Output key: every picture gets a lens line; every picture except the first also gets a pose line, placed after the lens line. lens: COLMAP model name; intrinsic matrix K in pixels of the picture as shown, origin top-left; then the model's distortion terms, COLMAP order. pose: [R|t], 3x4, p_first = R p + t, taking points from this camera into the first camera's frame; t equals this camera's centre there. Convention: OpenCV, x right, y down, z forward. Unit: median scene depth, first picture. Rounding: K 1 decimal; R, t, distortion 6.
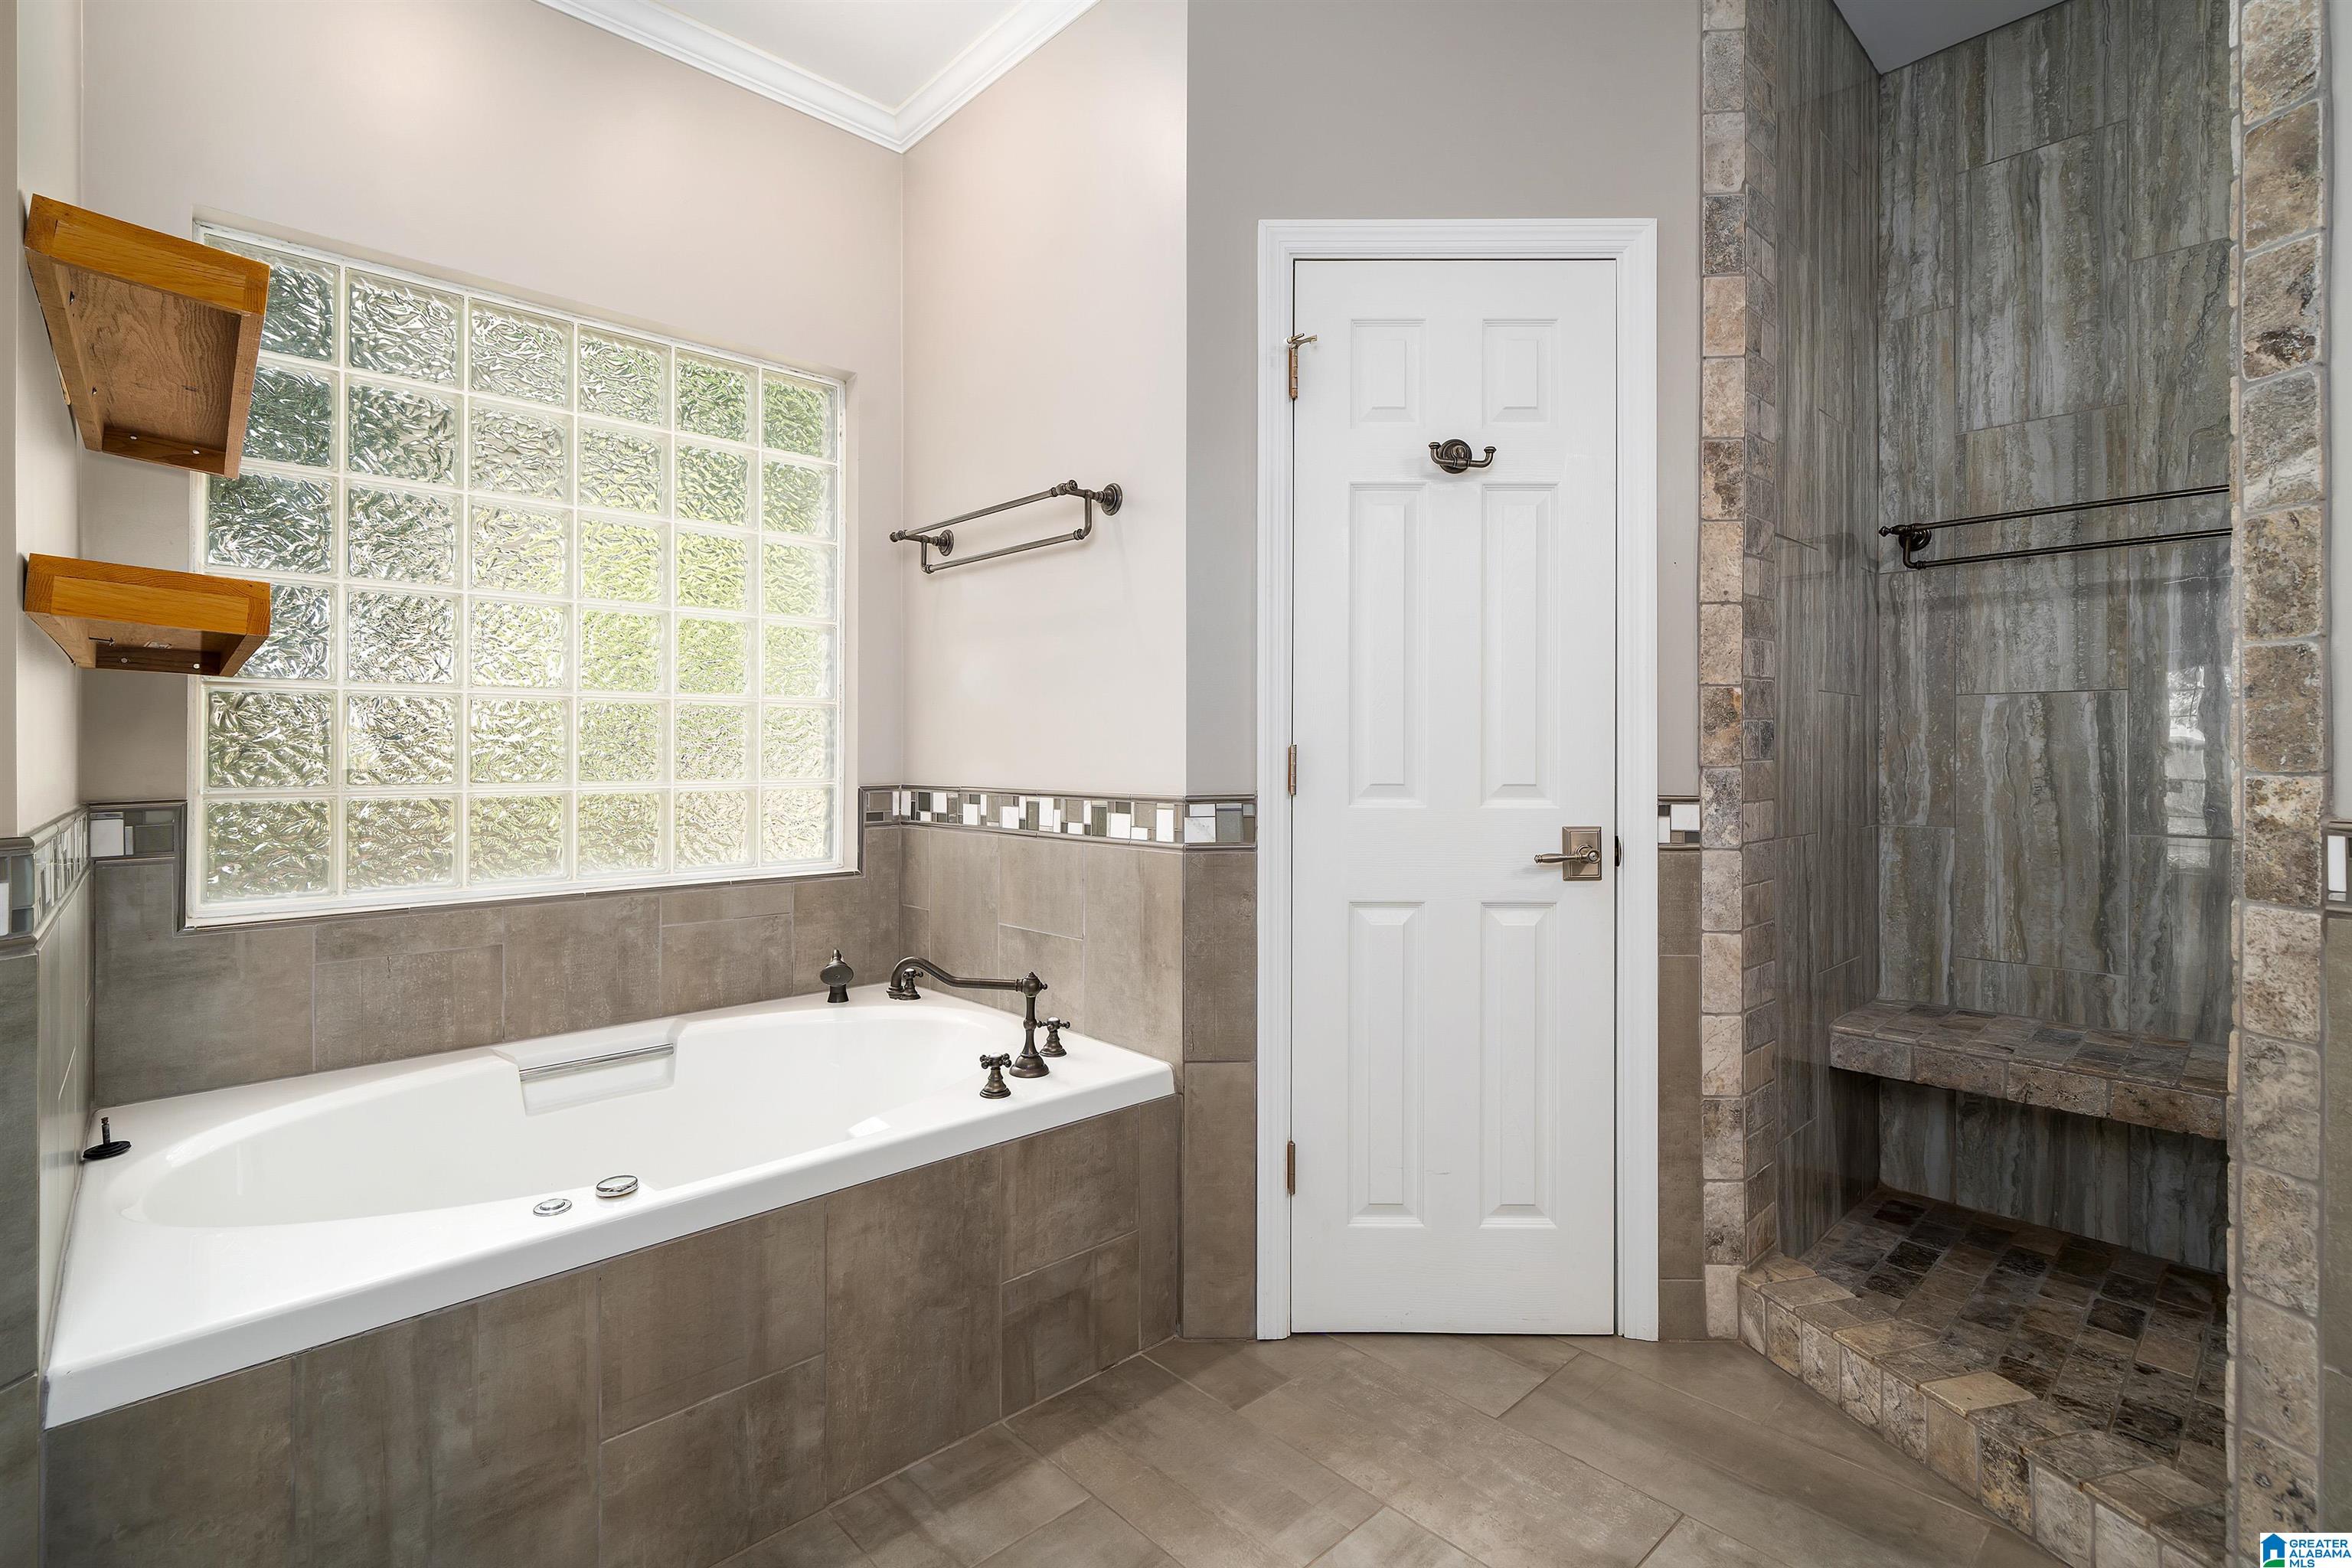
lens RADIAL K [[1089.1, 0, 1163.9], [0, 1089.1, 747.9], [0, 0, 1]] dist [-0.001165, 0.000038]
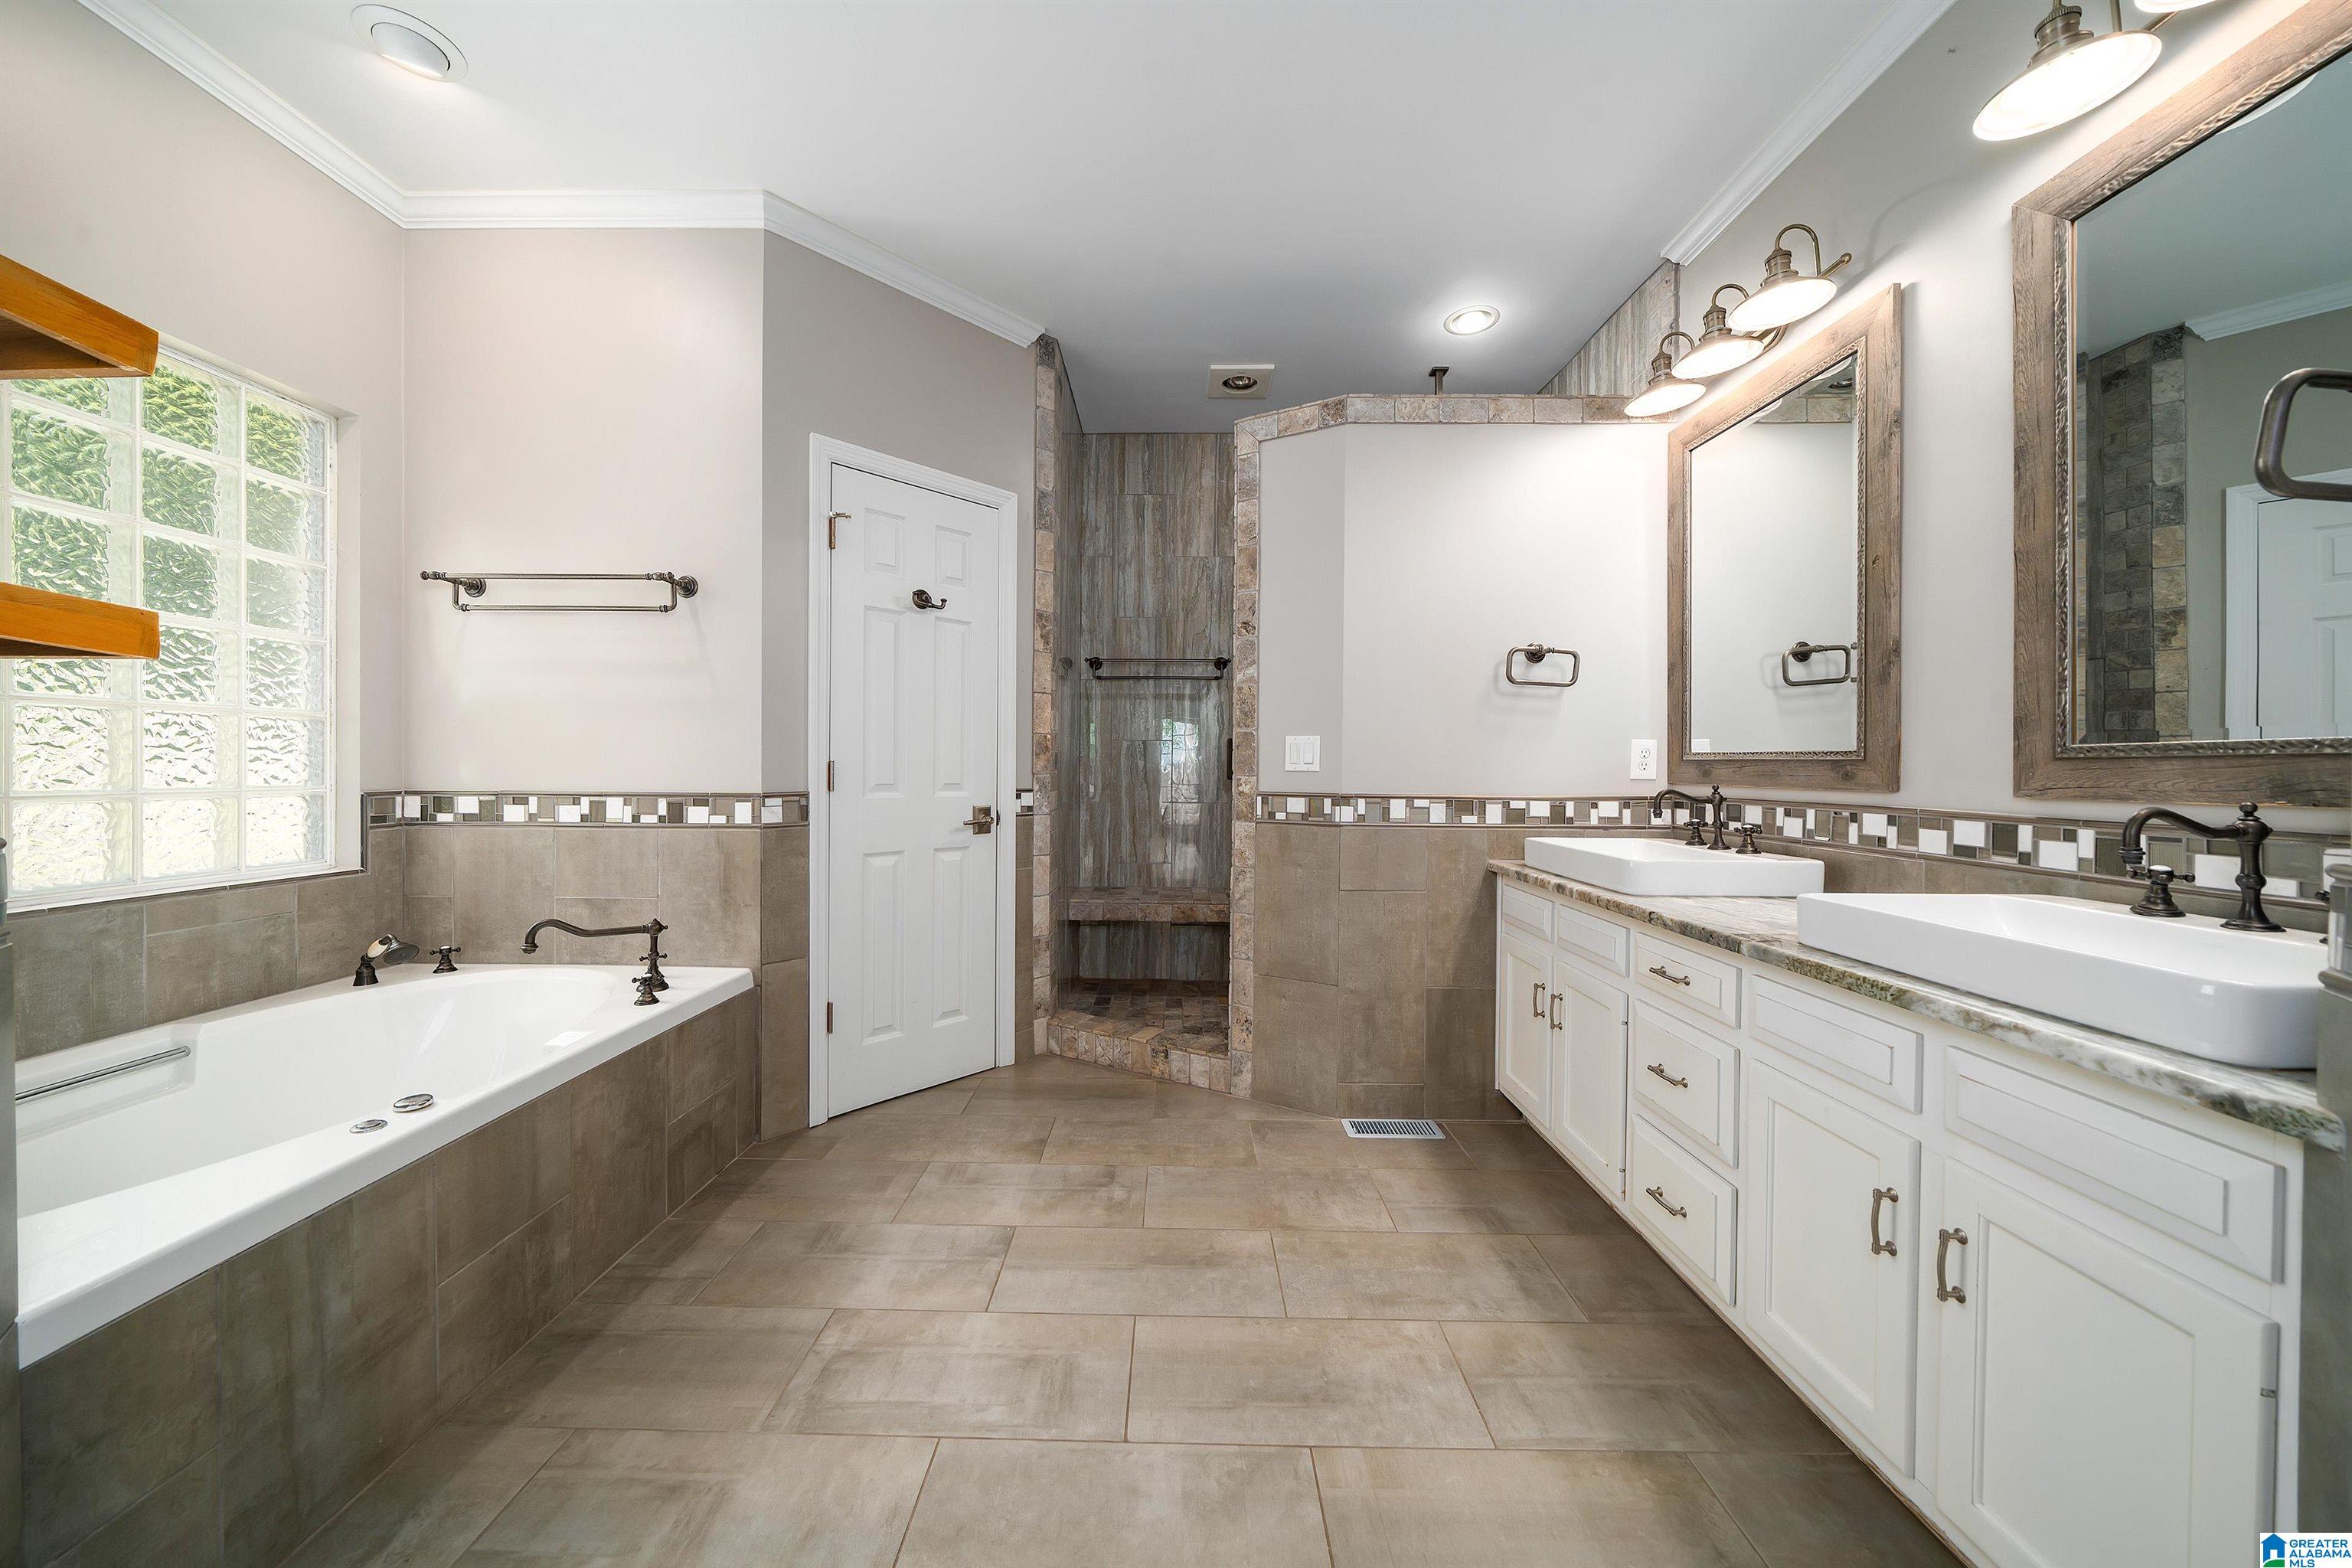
lens RADIAL K [[800.9, 0, 1163.3], [0, 800.9, 772.8], [0, 0, 1]] dist [-0.010975, -0.000226]
pose [[0.692837, 0.000108, 0.721095, -0.402494], [-0.010158, 0.999902, 0.009610, -0.001230], [-0.721023, -0.013983, 0.692770, -0.193154]]
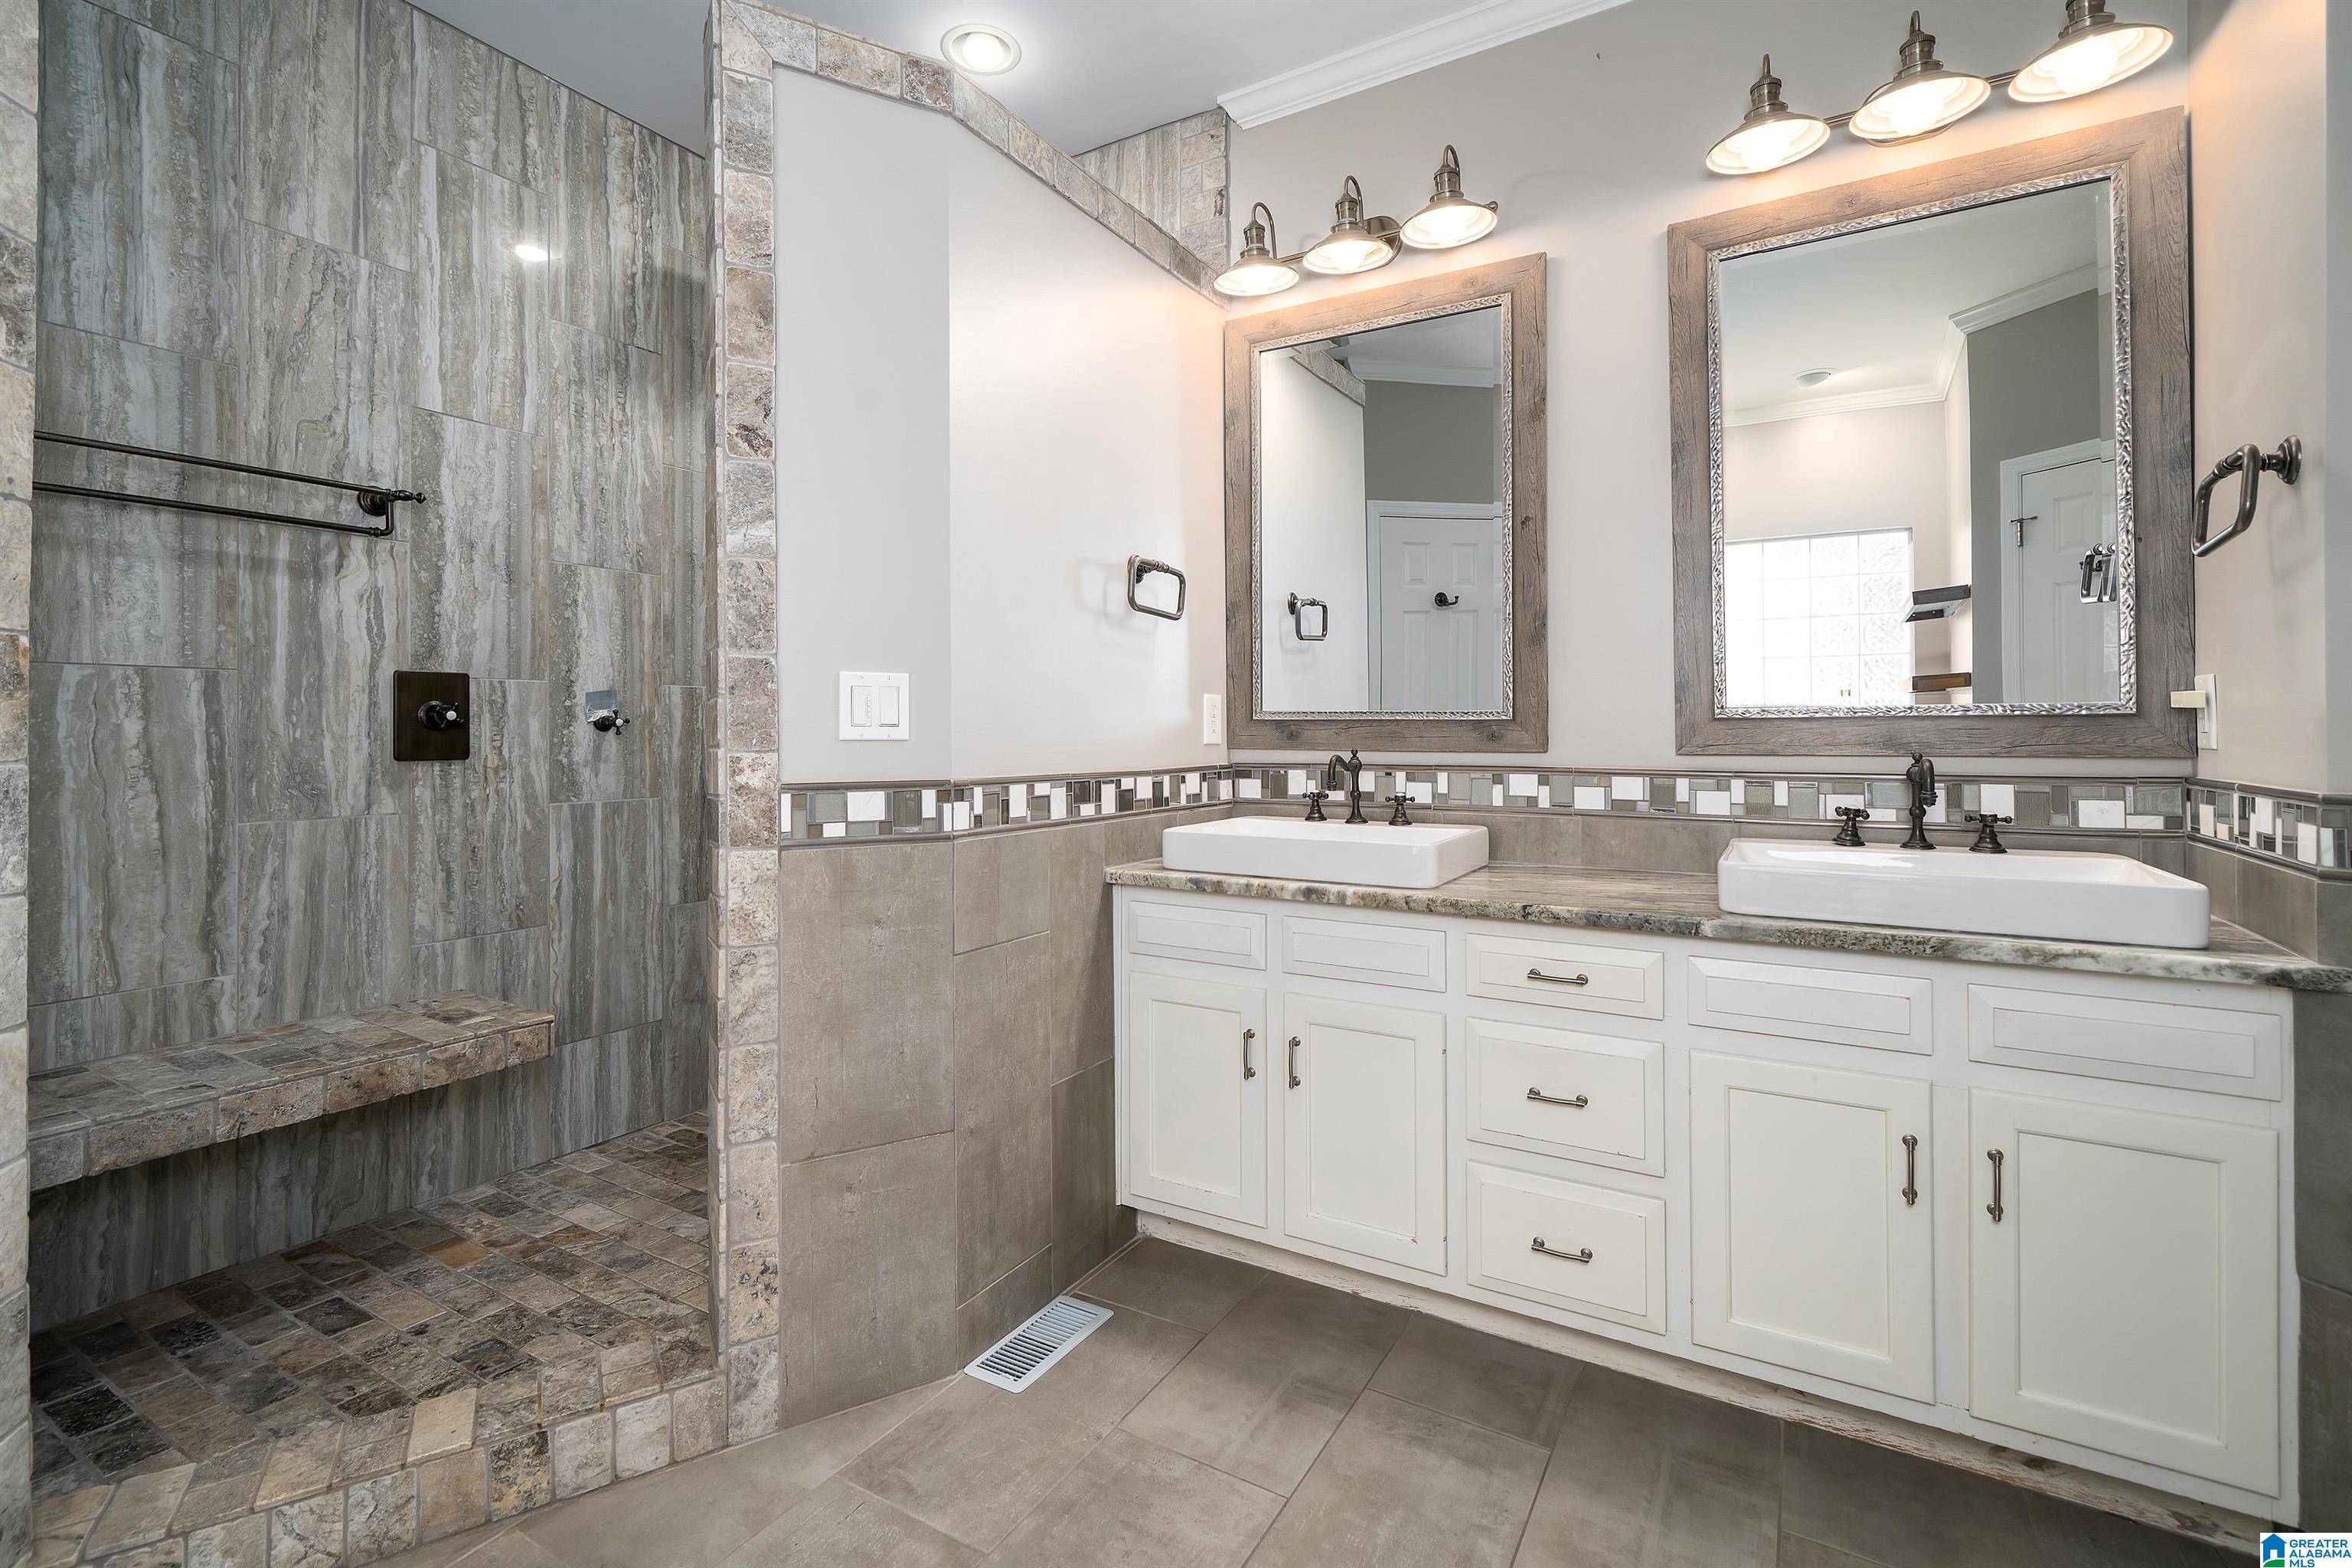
lens RADIAL K [[1057.2, 0, 1173.1], [0, 1057.2, 724.9], [0, 0, 1]] dist [-0.001941, 0.001577]
pose [[-0.279636, 0.006886, 0.960082, -0.242328], [-0.001964, 0.999968, -0.007744, -0.000351], [-0.960104, -0.004051, -0.279613, 0.528878]]
